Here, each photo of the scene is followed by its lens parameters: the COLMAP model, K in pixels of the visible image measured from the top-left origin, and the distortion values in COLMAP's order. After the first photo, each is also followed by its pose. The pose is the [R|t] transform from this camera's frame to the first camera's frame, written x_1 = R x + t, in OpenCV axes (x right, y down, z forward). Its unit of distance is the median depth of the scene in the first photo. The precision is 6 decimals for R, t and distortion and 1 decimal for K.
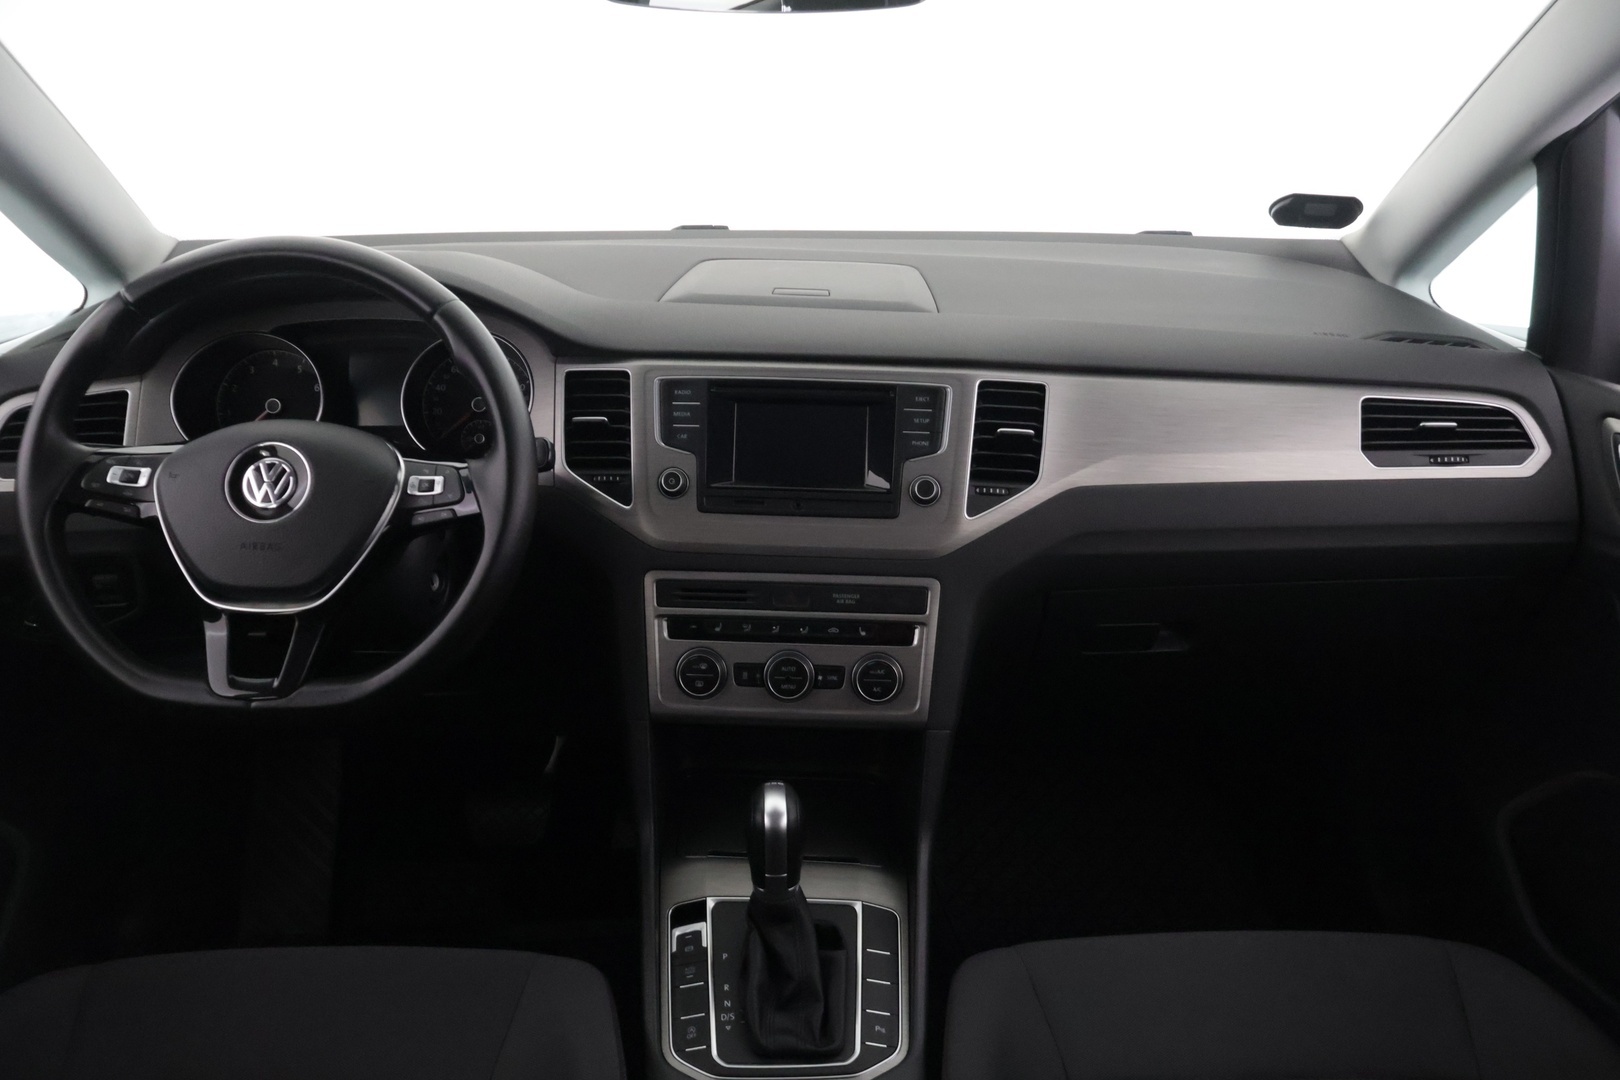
lens RADIAL K [[1414.8, 0, 810.0], [0, 1414.8, 540.0], [0, 0, 1]] dist [0.000043, -0.000548]
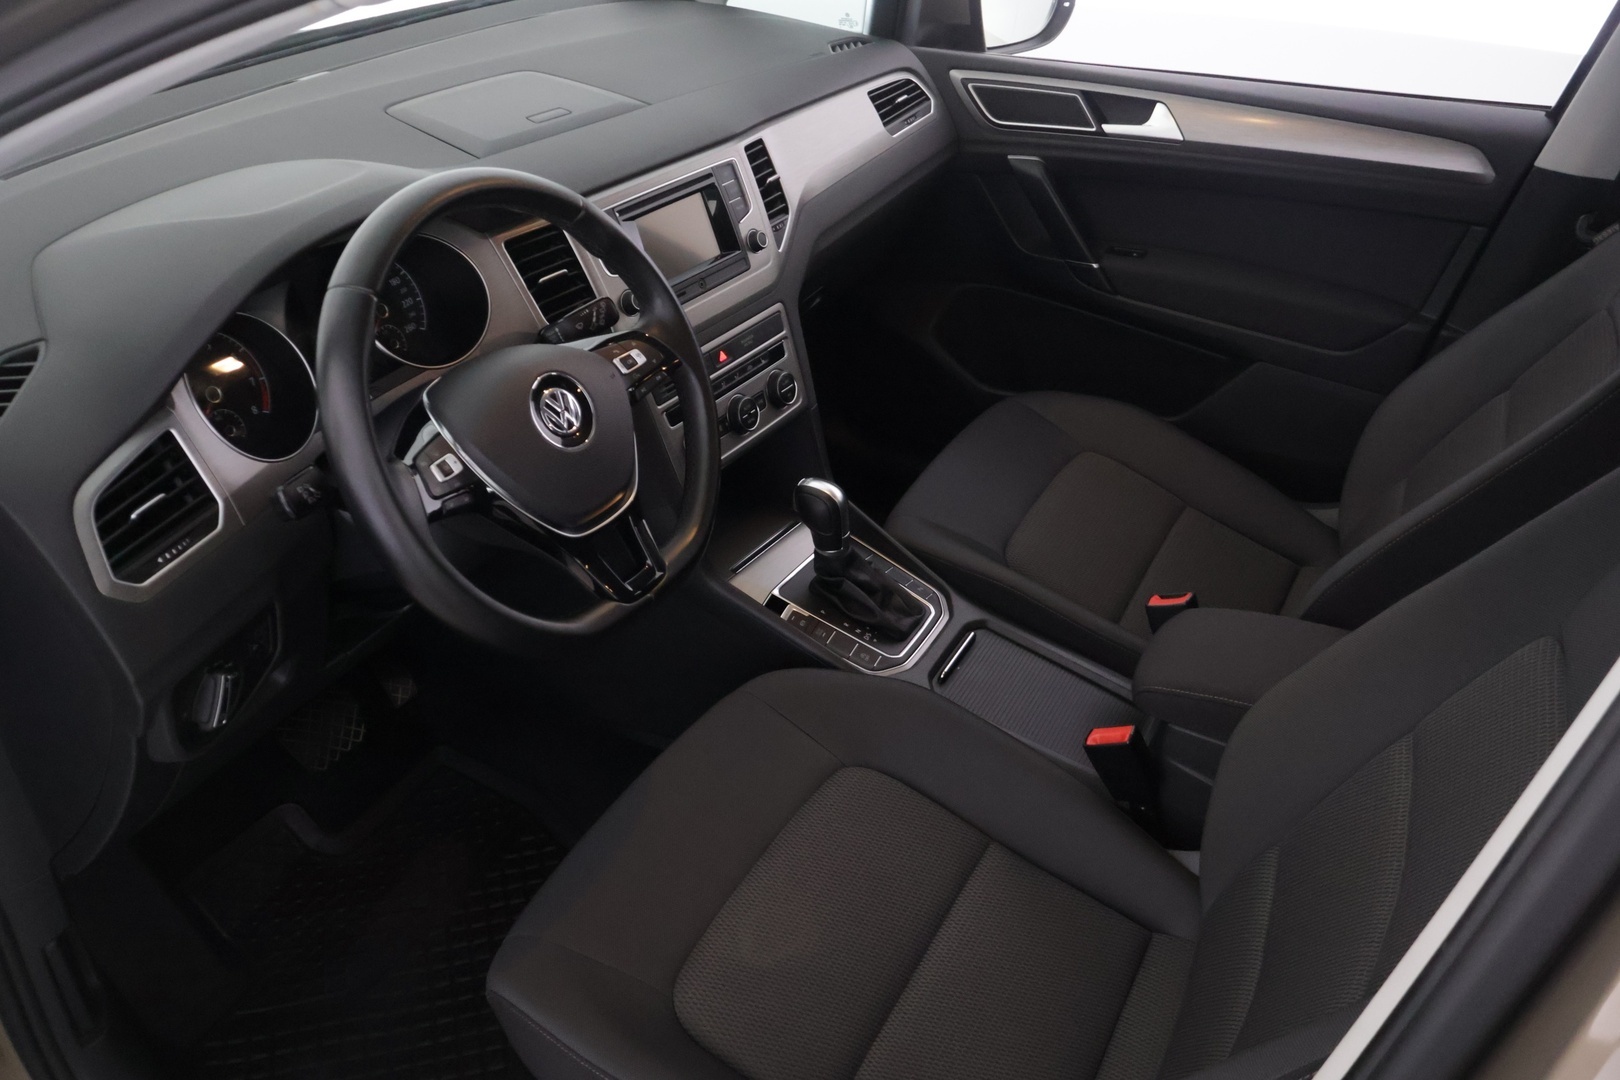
lens RADIAL K [[1414.8, 0, 810.0], [0, 1414.8, 540.0], [0, 0, 1]] dist [0.000043, -0.000548]
pose [[0.491323, -0.466473, 0.735530, -0.948746], [0.292714, 0.883803, 0.364979, -0.243583], [-0.820317, 0.035977, 0.570777, 0.217152]]
